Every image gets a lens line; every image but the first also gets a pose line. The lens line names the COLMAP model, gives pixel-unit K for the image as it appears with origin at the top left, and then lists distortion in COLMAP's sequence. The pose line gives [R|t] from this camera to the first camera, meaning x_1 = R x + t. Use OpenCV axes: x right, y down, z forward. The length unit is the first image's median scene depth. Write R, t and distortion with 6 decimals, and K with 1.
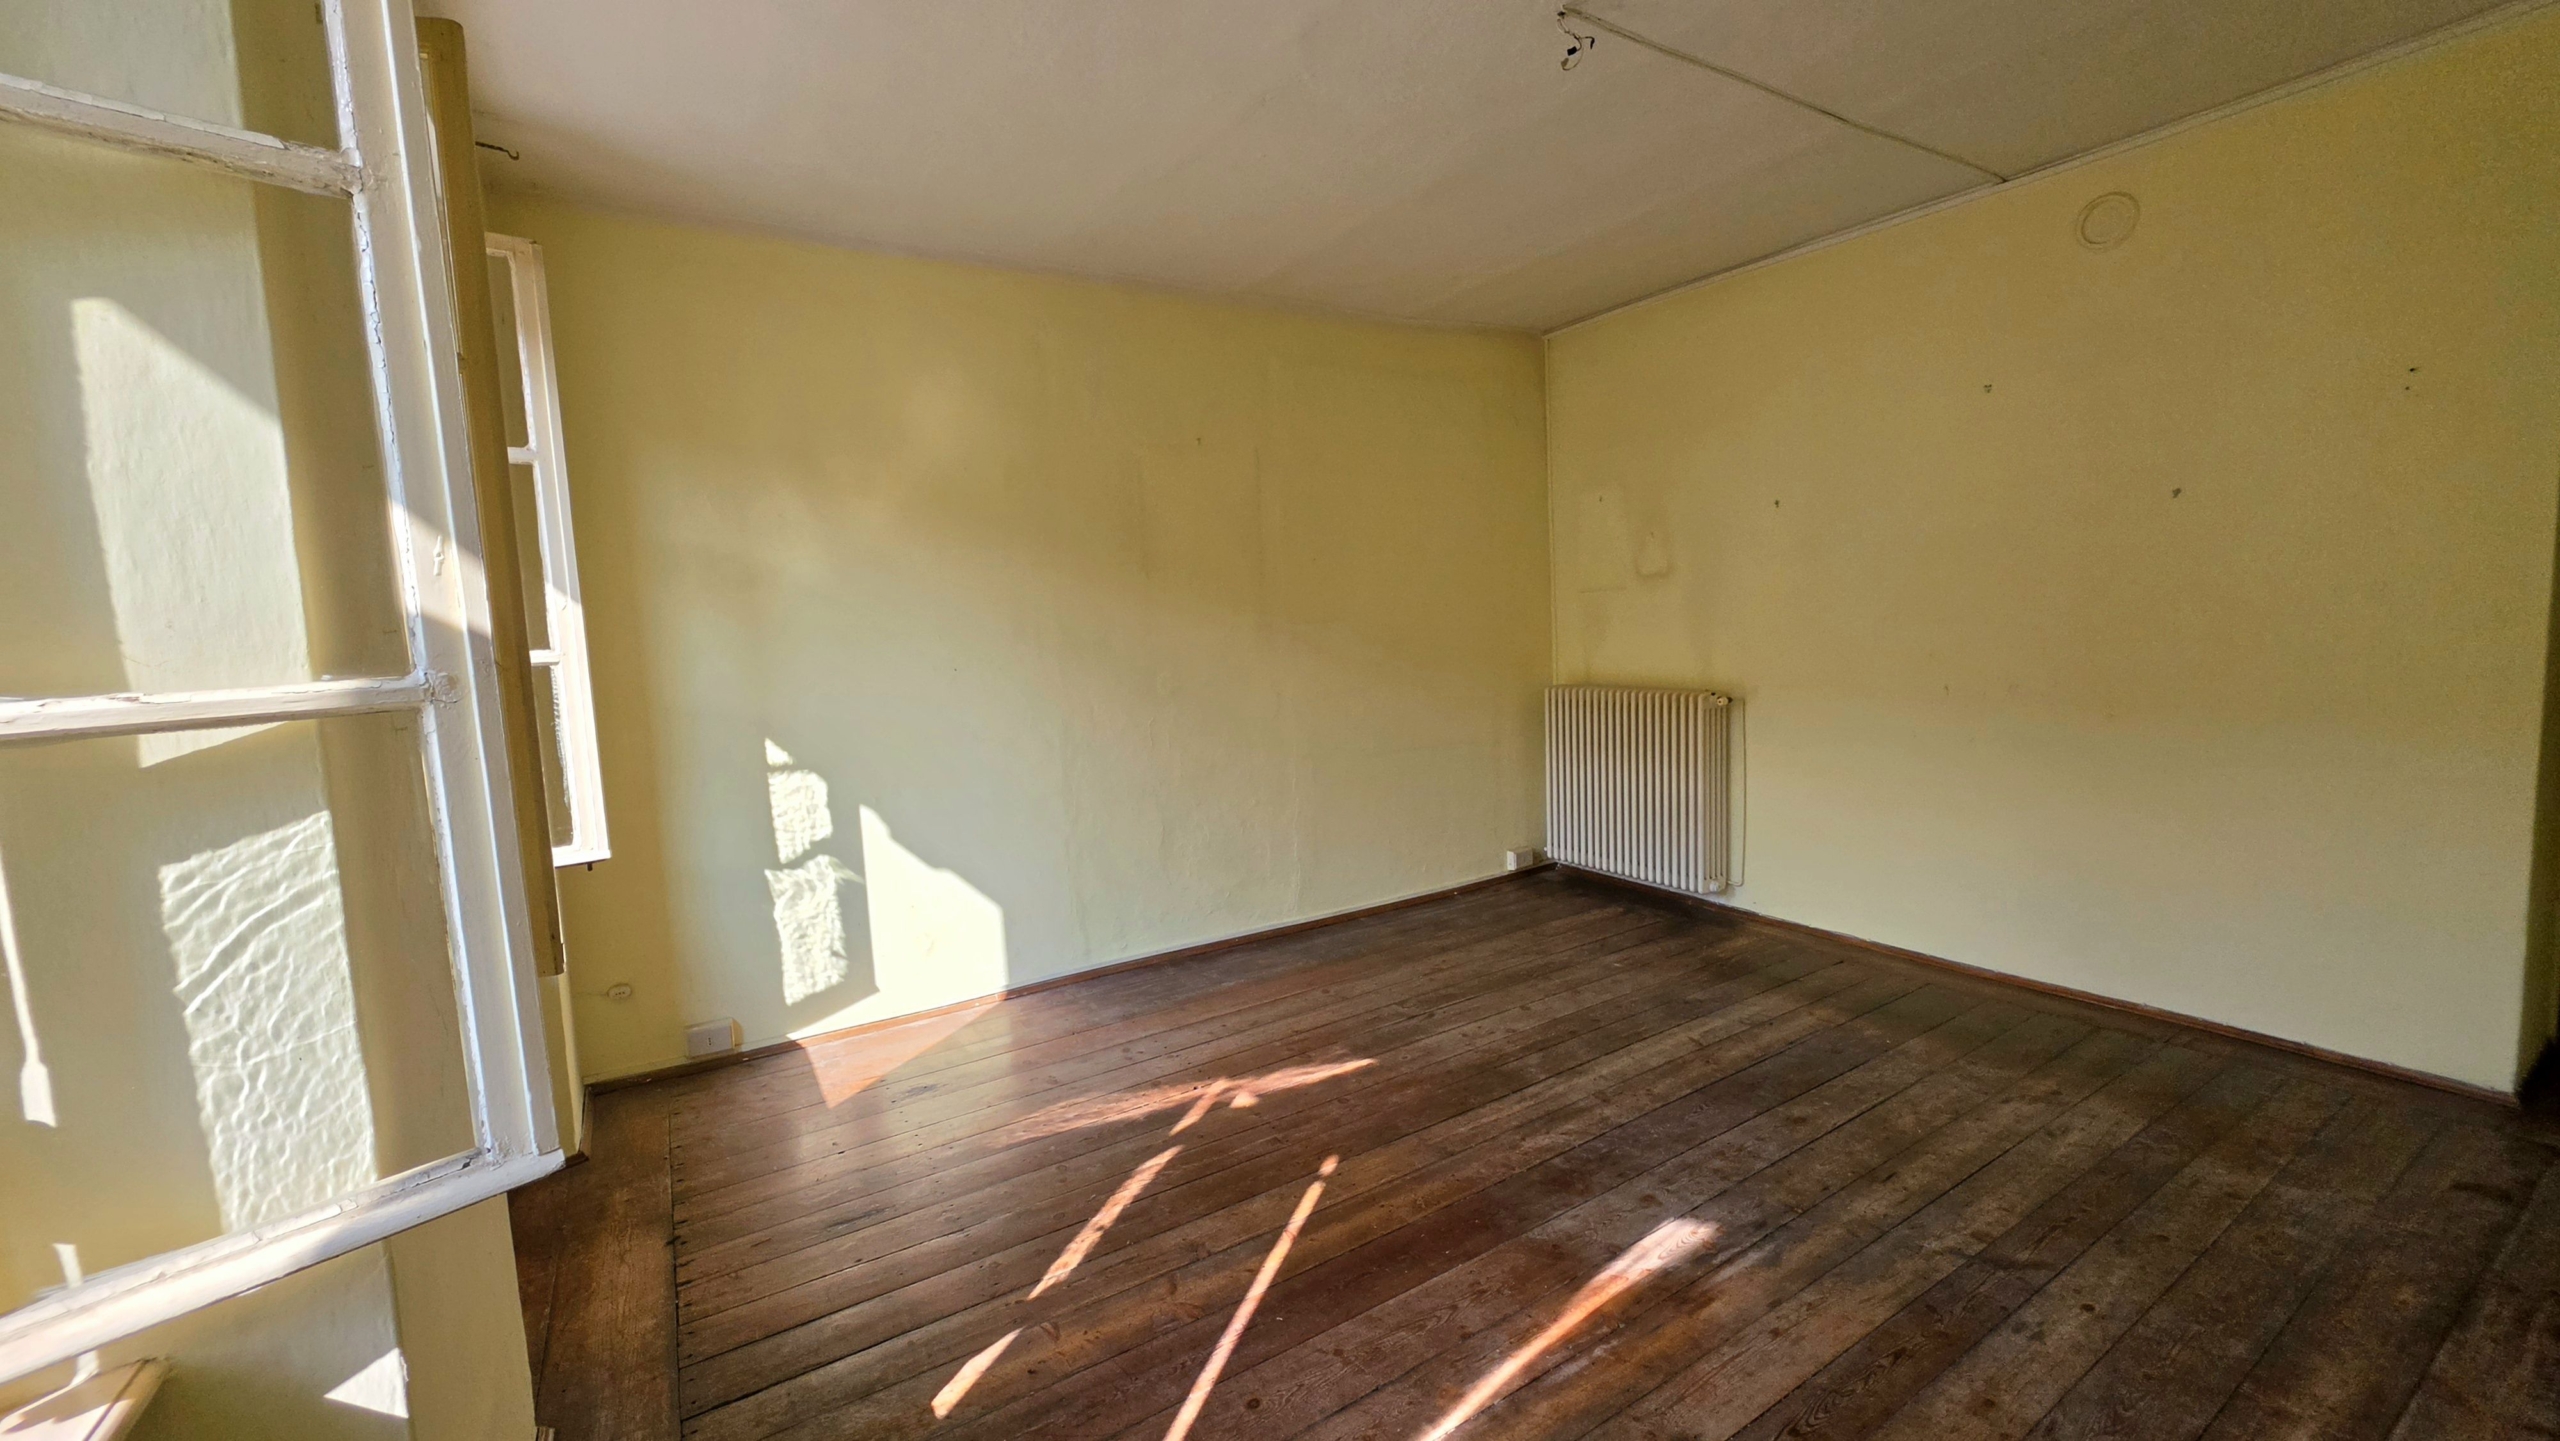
lens RADIAL K [[1031.3, 0, 1292.6], [0, 1031.3, 716.4], [0, 0, 1]] dist [-0.006045, 0.000414]
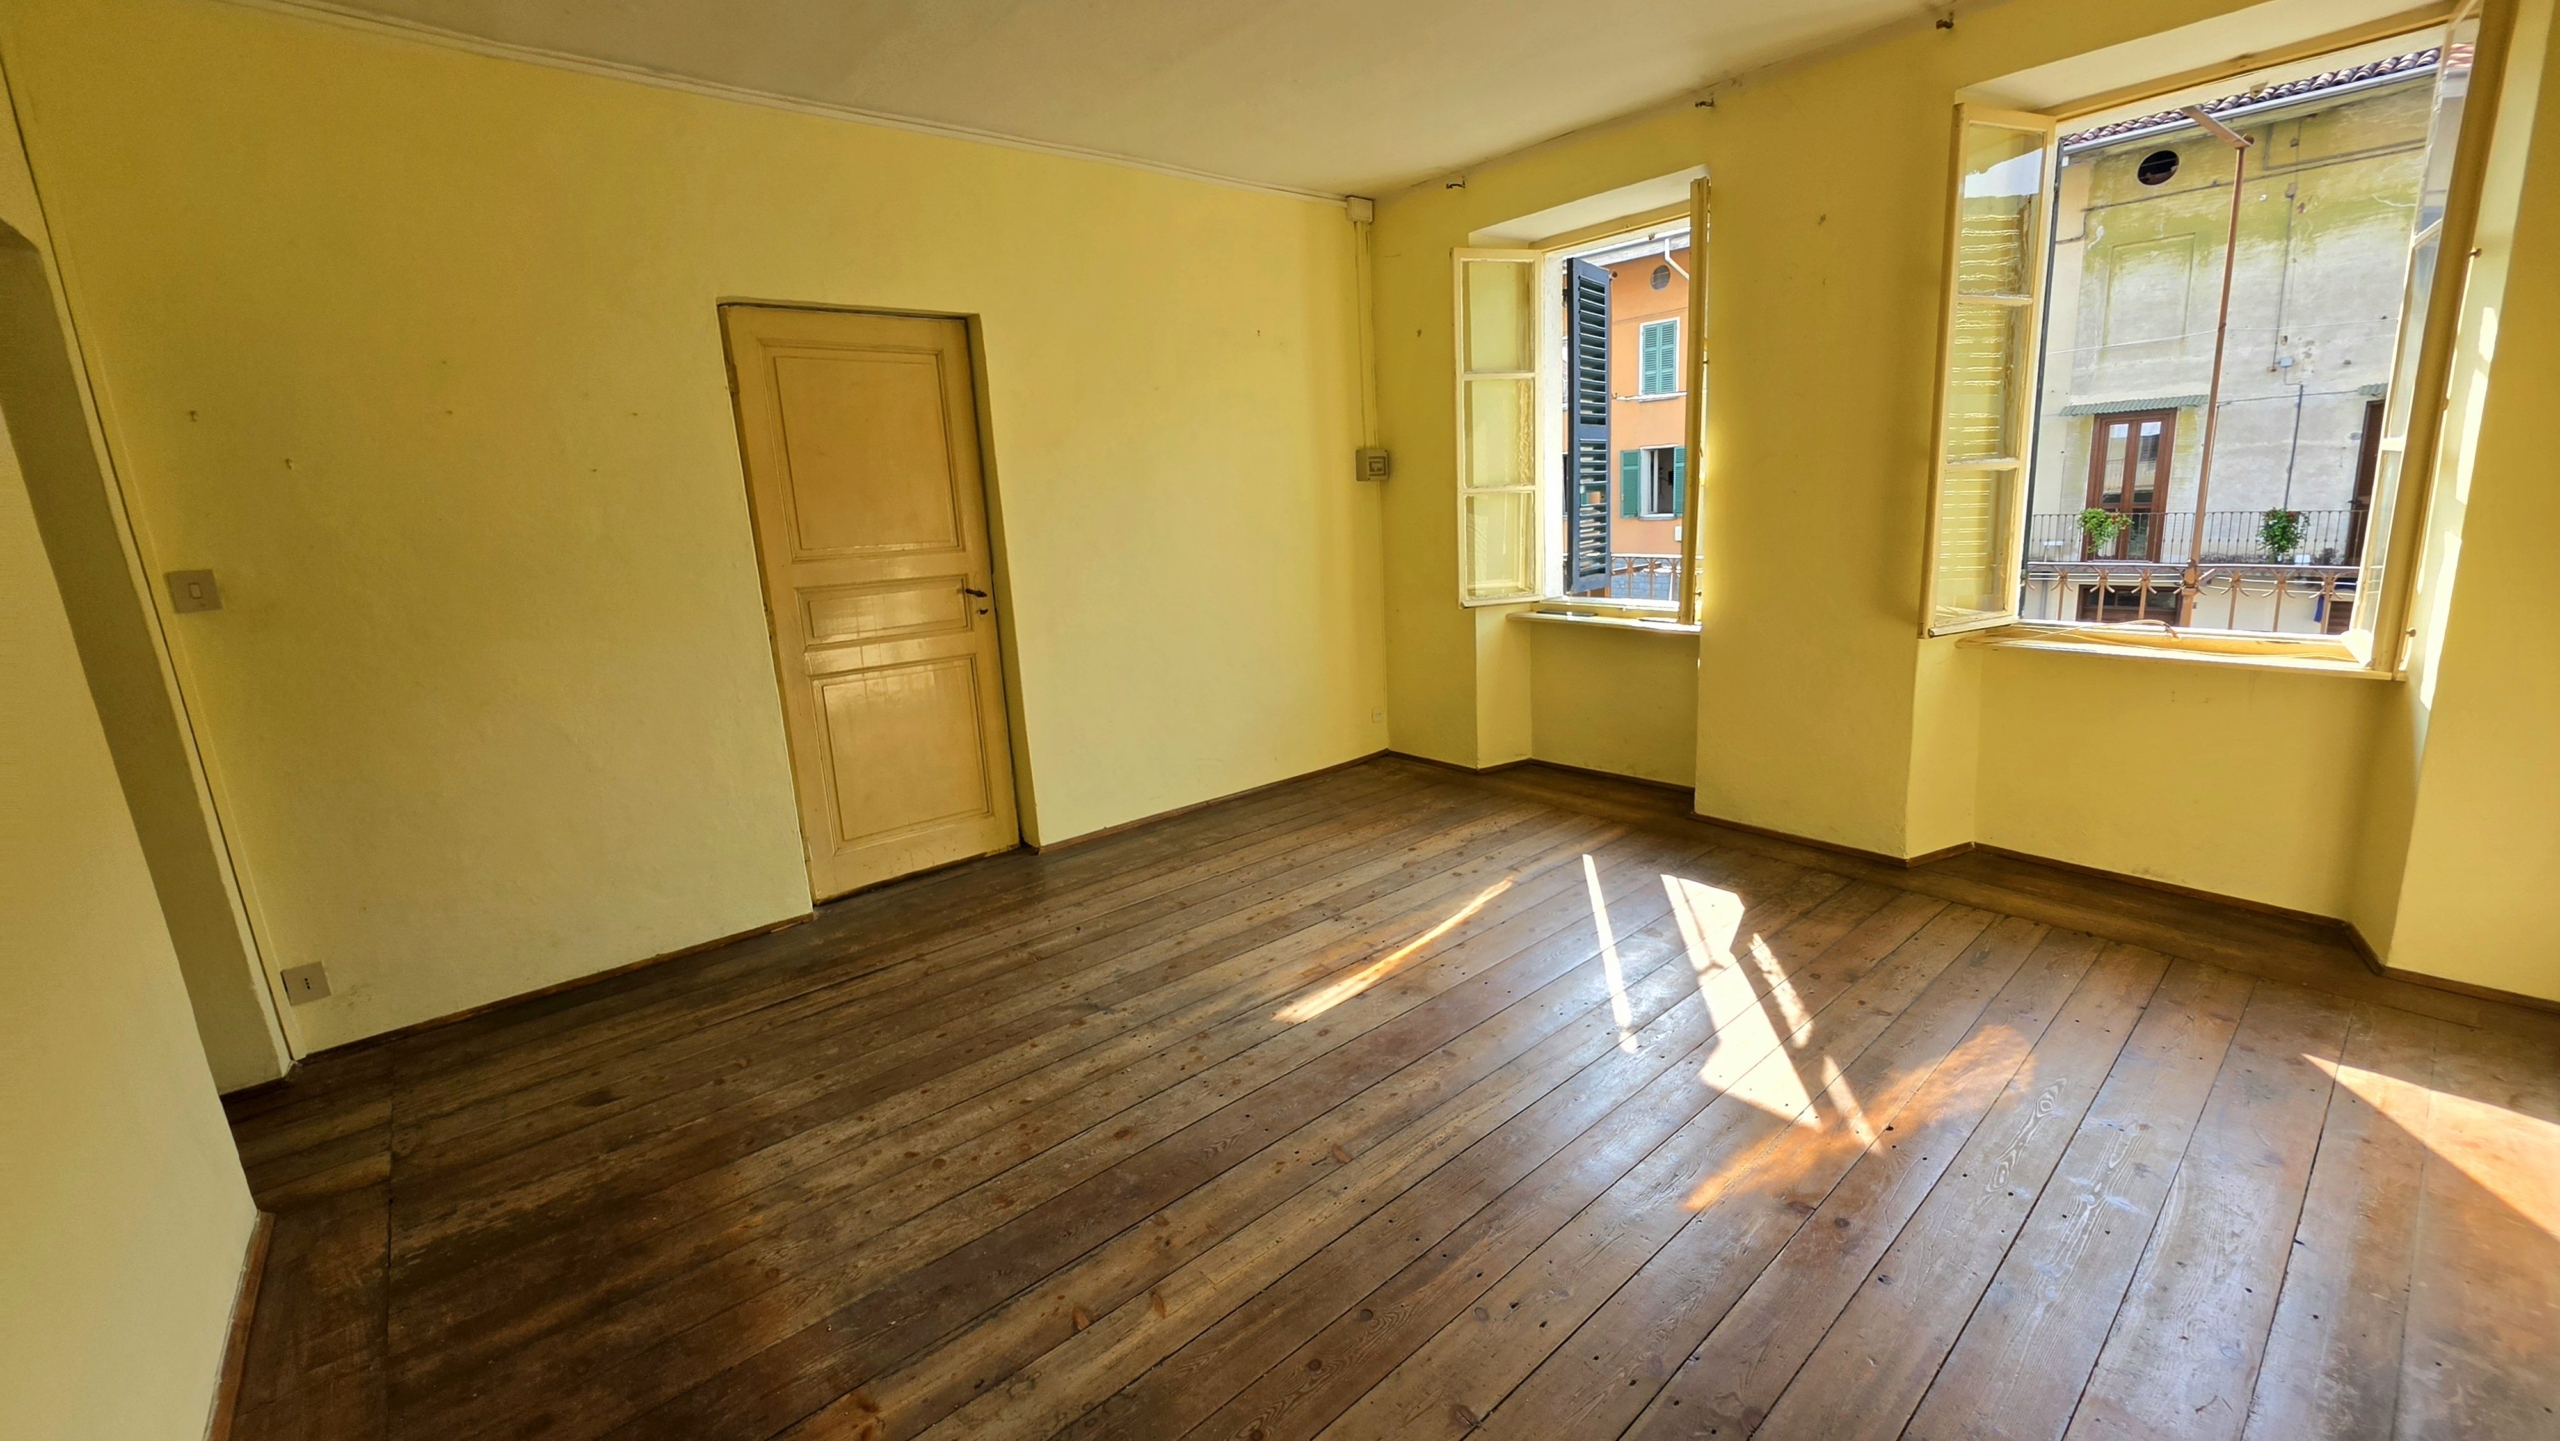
lens RADIAL K [[1031.3, 0, 1308.4], [0, 1031.3, 700.9], [0, 0, 1]] dist [-0.006045, 0.000414]
pose [[-0.984517, 0.123161, -0.124734, 0.378482], [0.080525, 0.949819, 0.302257, -0.180369], [0.155701, 0.287533, -0.945030, 1.619027]]
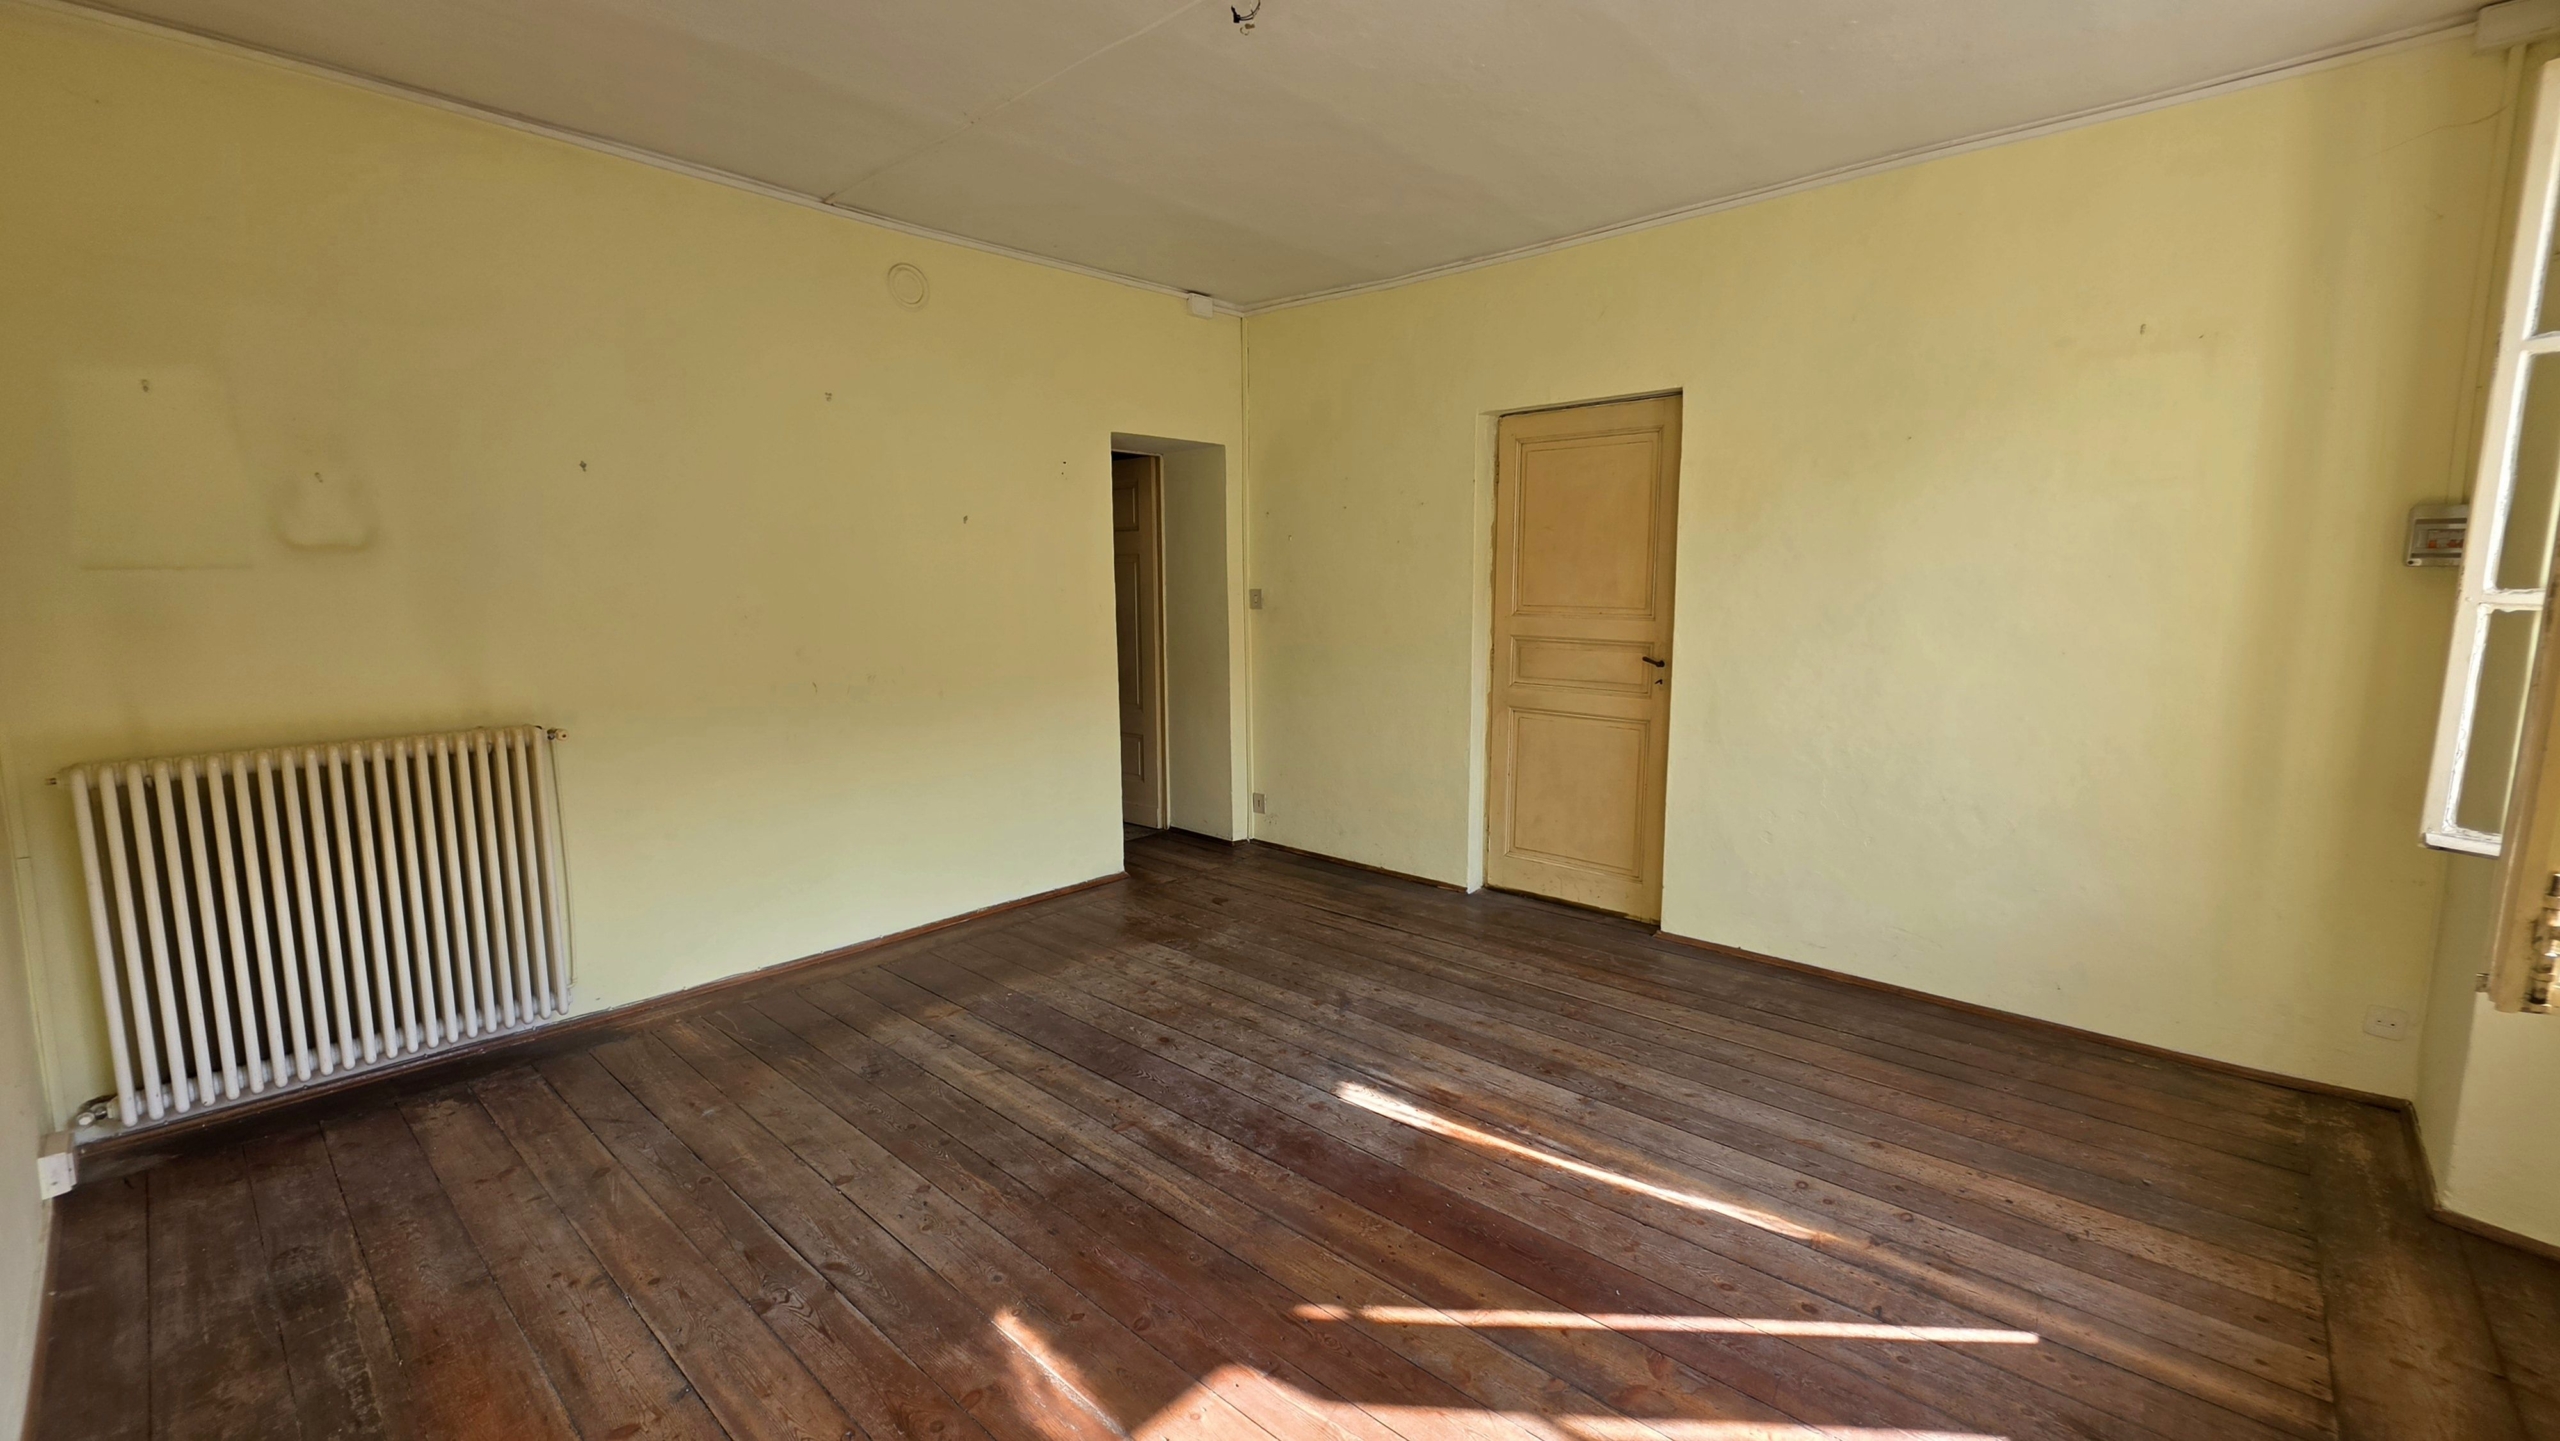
lens RADIAL K [[1031.3, 0, 1287.5], [0, 1031.3, 716.1], [0, 0, 1]] dist [-0.006045, 0.000414]
pose [[-0.265469, -0.081807, 0.960642, -0.588502], [0.110742, 0.987211, 0.114672, -0.079287], [-0.957738, 0.136825, -0.253015, 1.043311]]
